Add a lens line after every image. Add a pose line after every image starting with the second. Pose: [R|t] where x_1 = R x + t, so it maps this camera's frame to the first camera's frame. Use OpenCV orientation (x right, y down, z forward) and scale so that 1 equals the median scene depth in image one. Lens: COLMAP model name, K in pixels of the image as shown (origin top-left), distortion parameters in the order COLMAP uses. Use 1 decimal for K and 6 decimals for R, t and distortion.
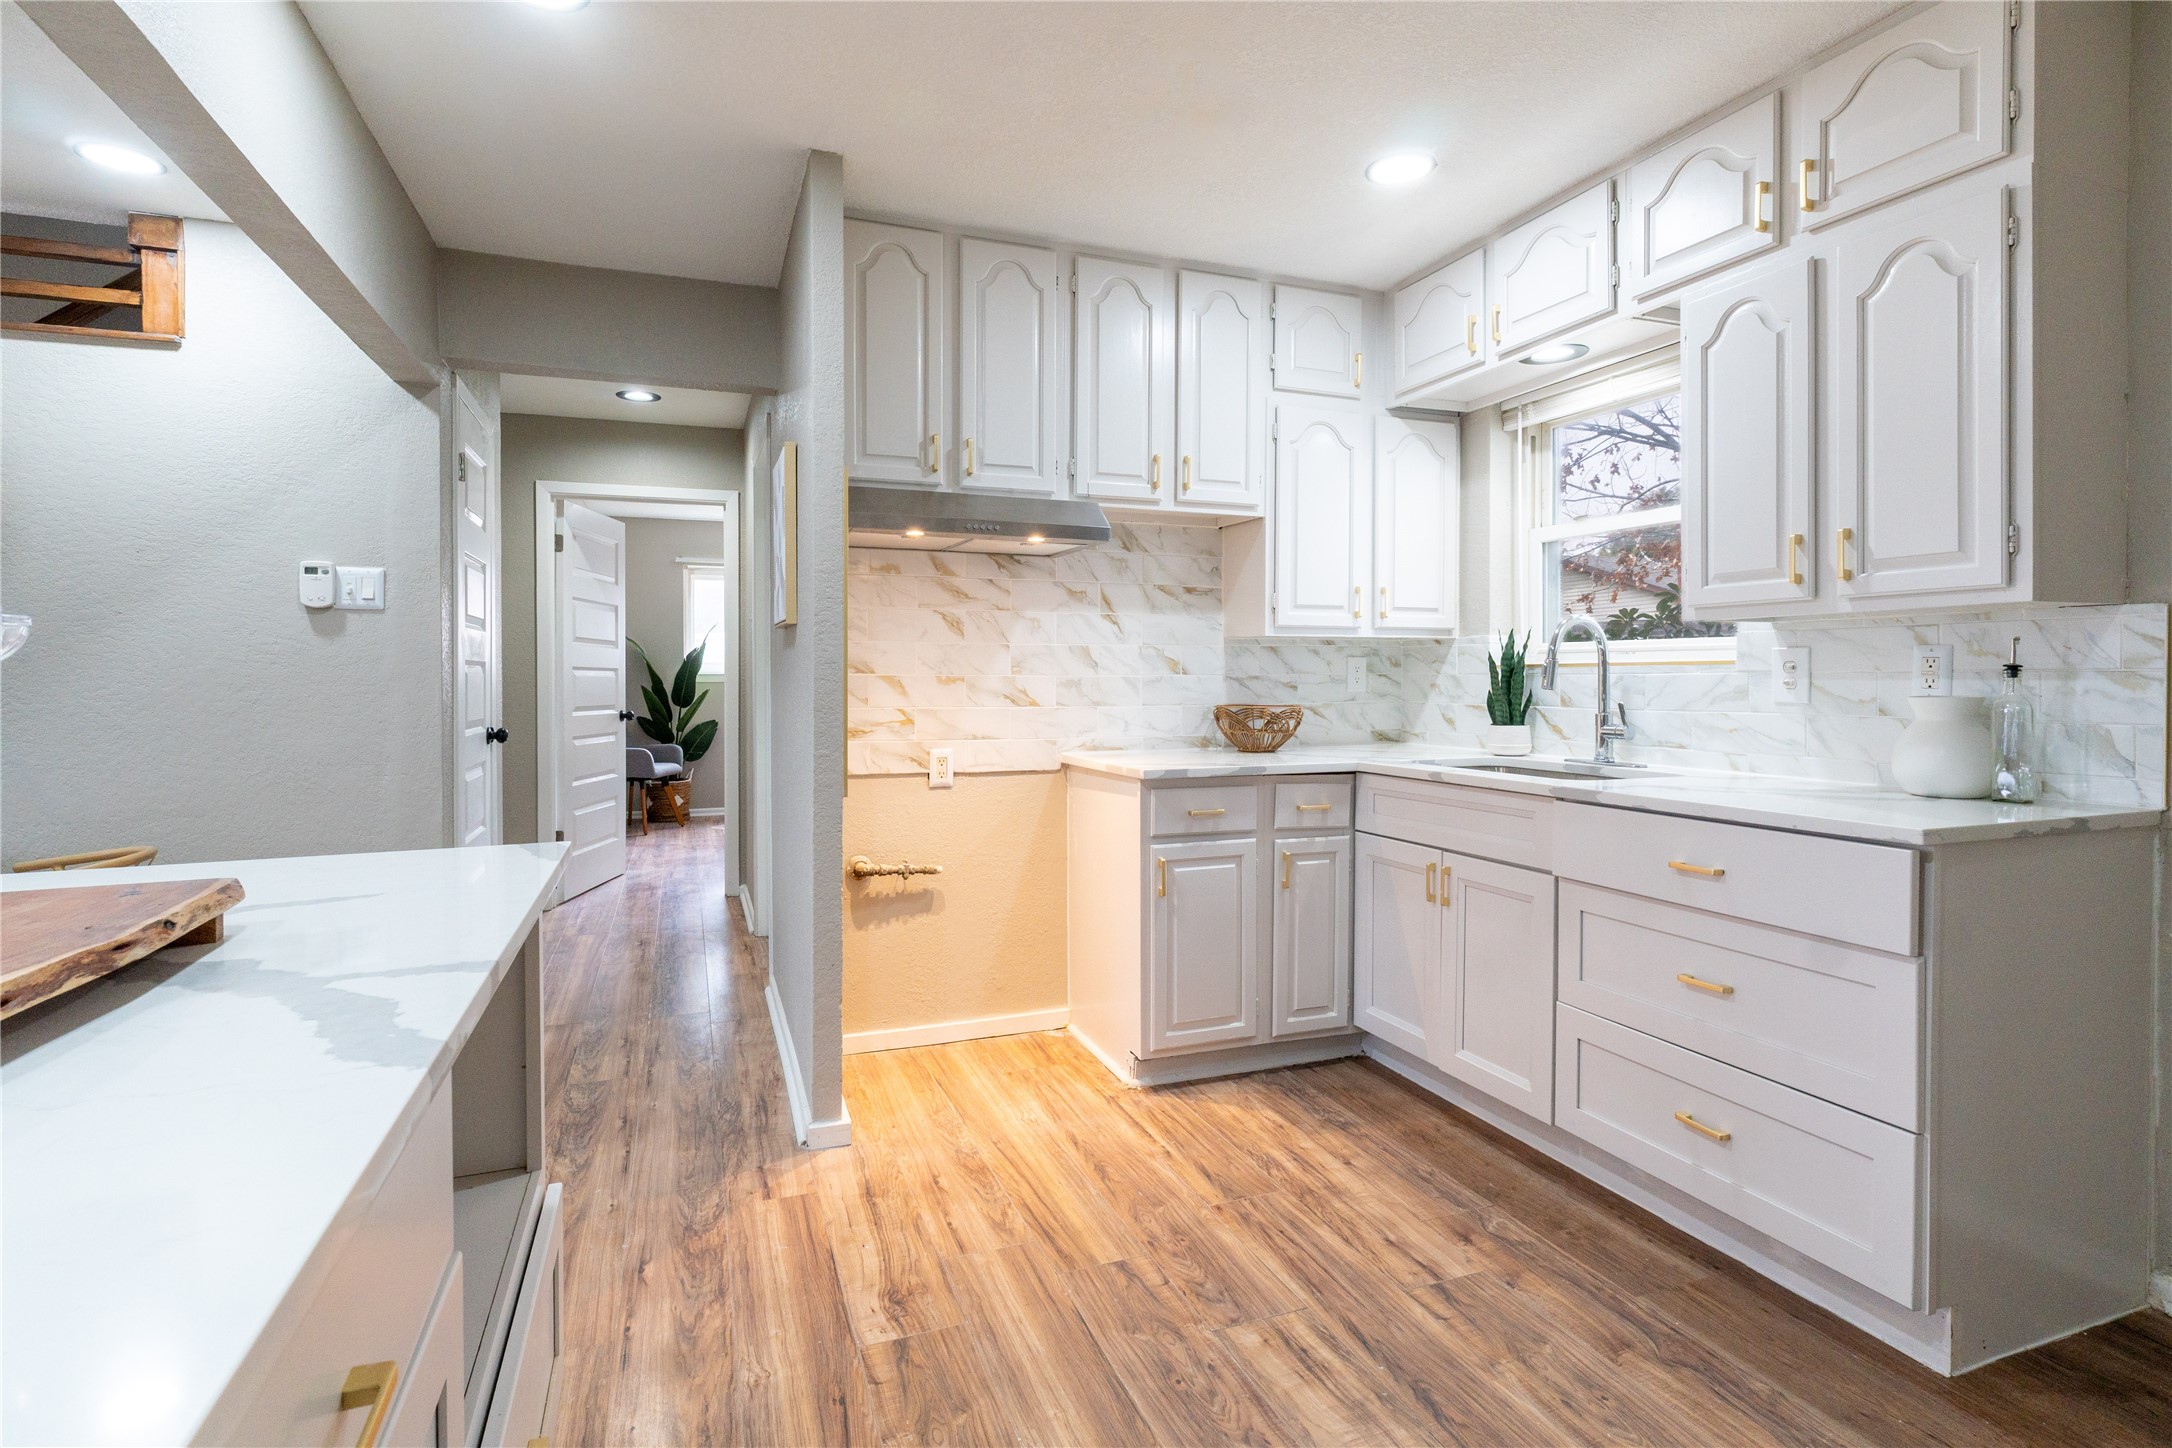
lens RADIAL K [[1045.7, 0, 1085.2], [0, 1045.7, 689.5], [0, 0, 1]] dist [-0.001376, -0.000228]
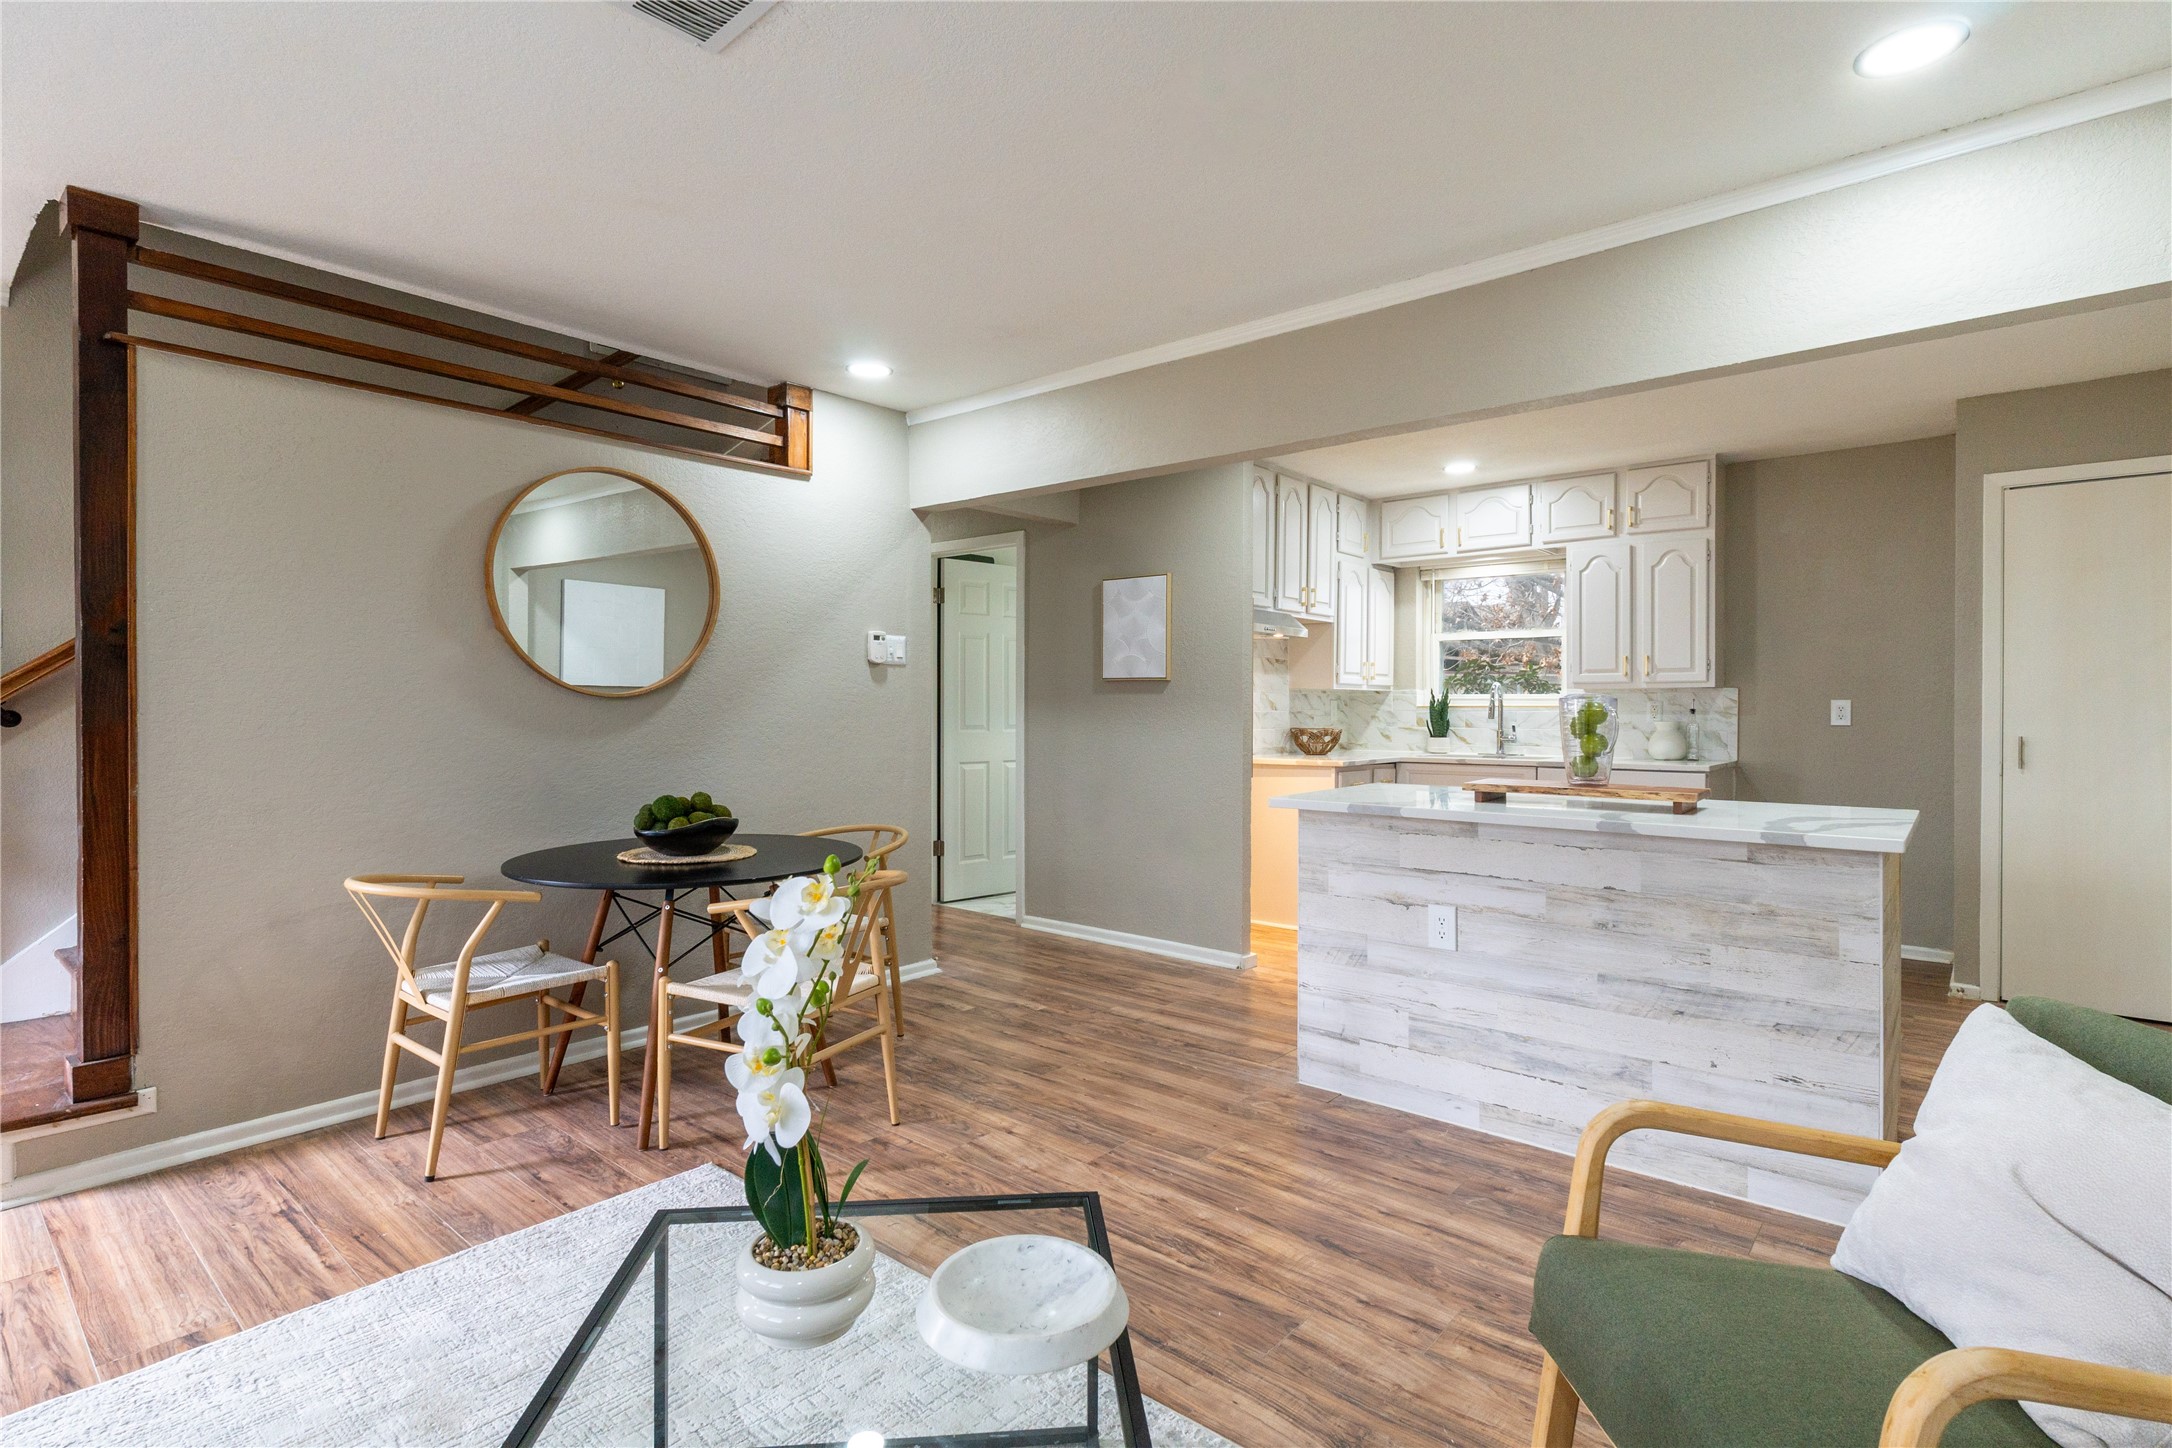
lens RADIAL K [[1033.5, 0, 1090.6], [0, 1033.5, 711.0], [0, 0, 1]] dist [0.000888, -0.000031]
pose [[0.881548, 0.002657, 0.472087, -1.198291], [0.001593, 0.999962, -0.008604, 0.000780], [-0.472092, 0.008337, 0.881510, -0.419836]]
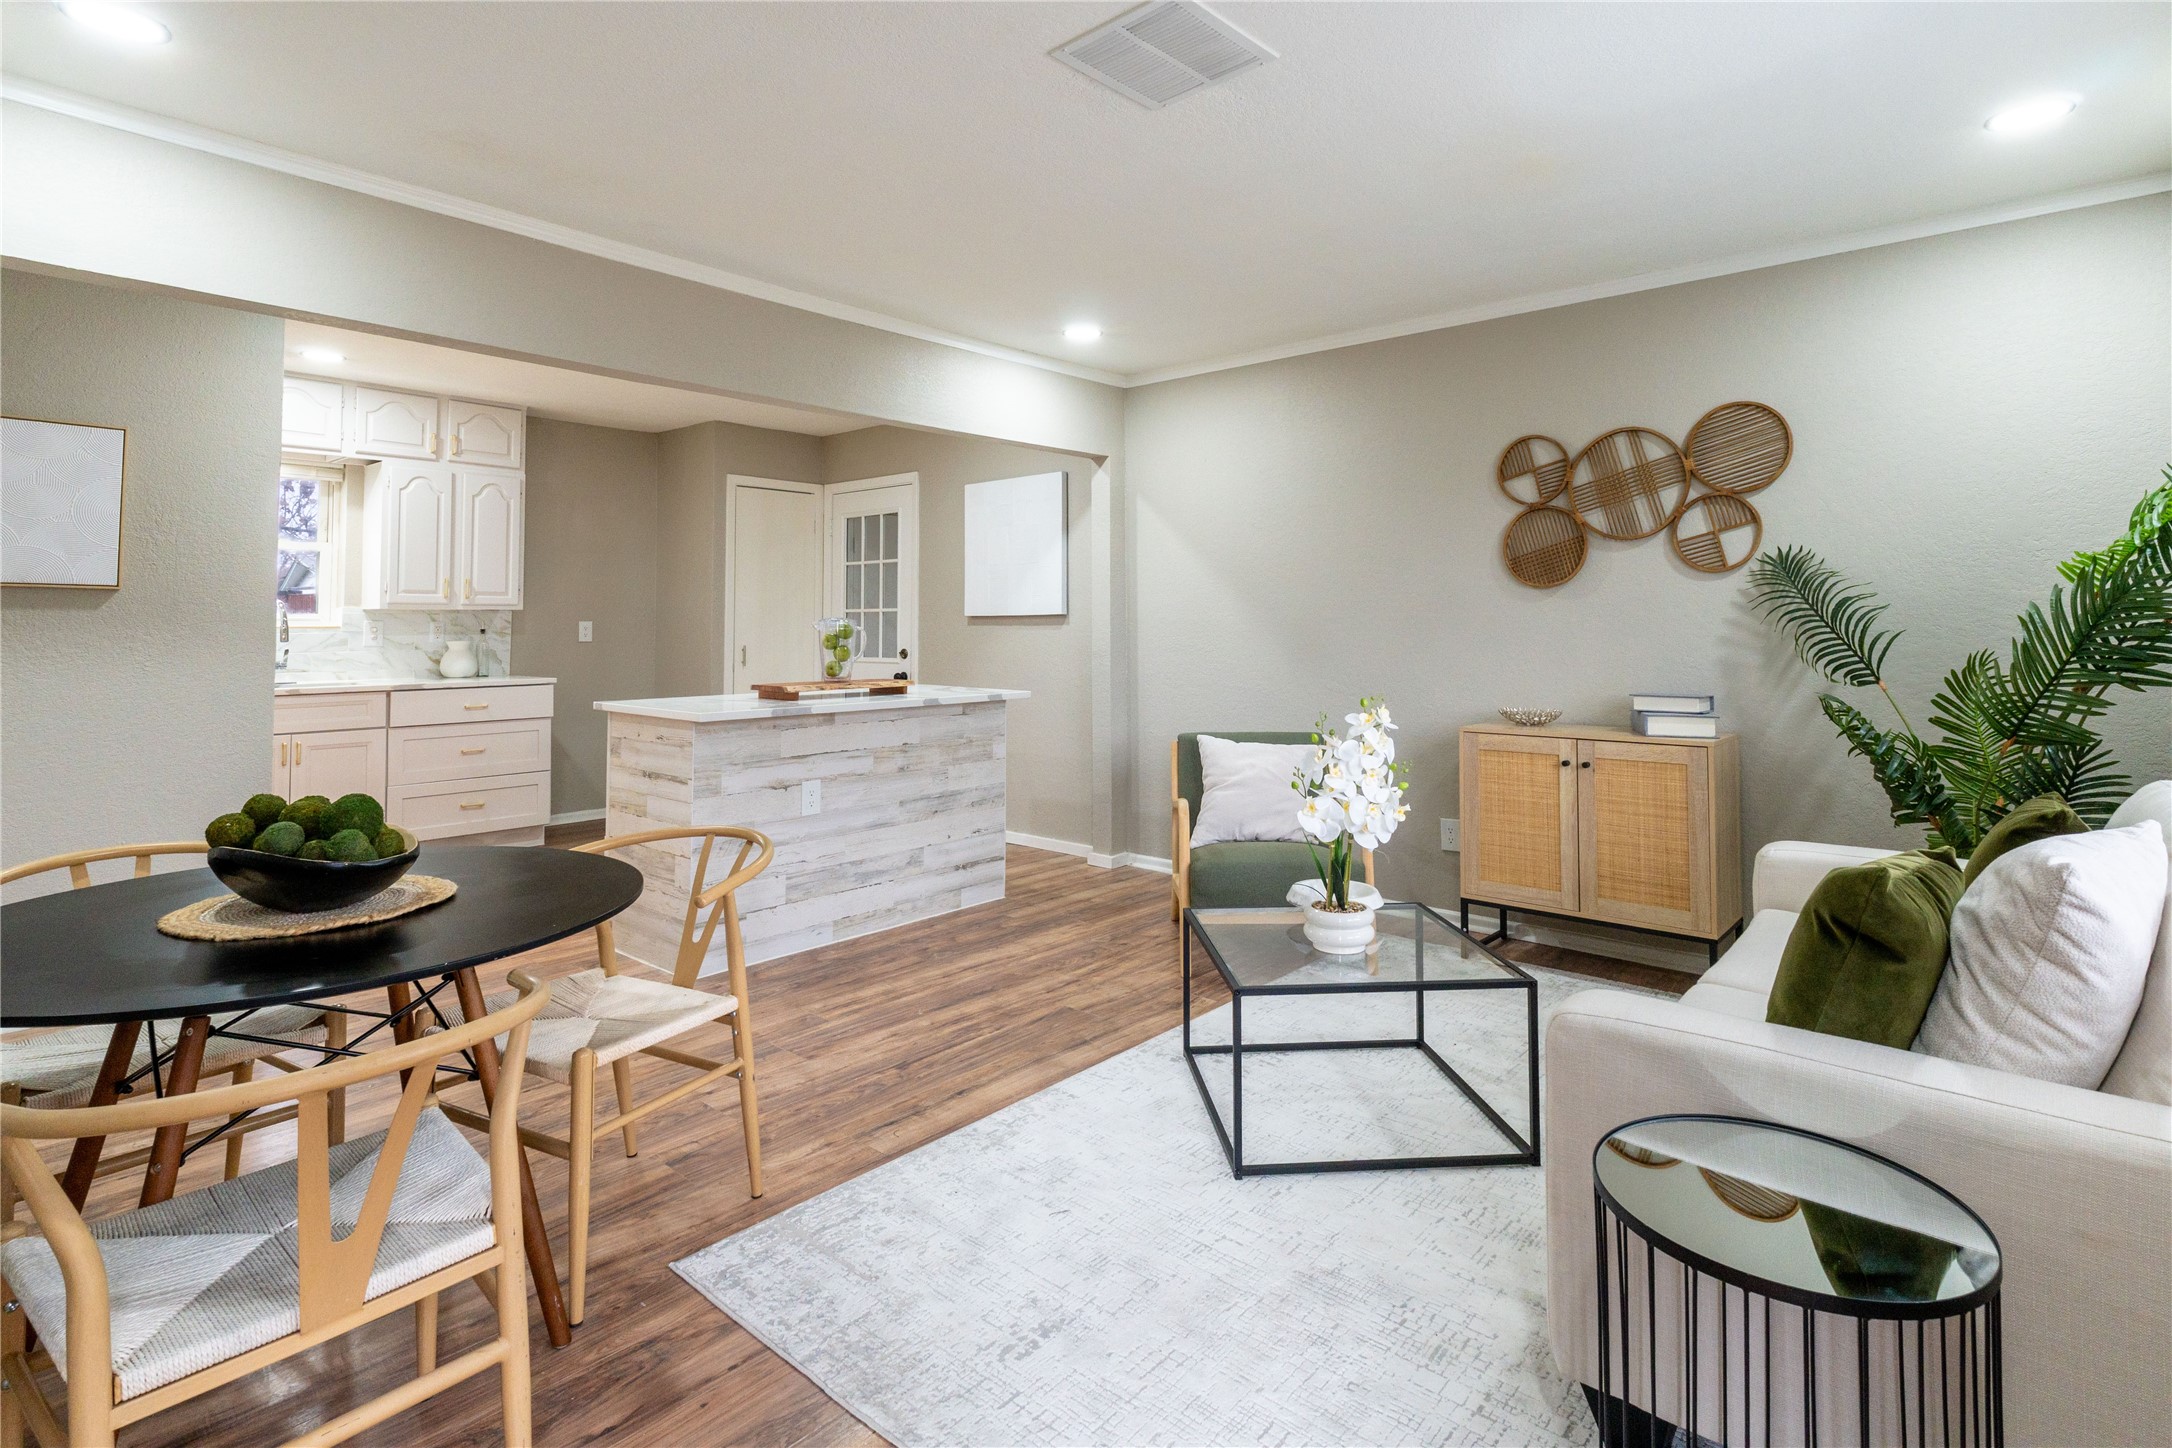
lens RADIAL K [[1079.0, 0, 1092.3], [0, 1079.0, 581.7], [0, 0, 1]] dist [0.000060, -0.000071]
pose [[-0.453204, 0.040557, 0.890484, -1.797197], [0.014768, 0.999169, -0.037992, -0.012103], [-0.891285, -0.004067, -0.453426, 0.595643]]
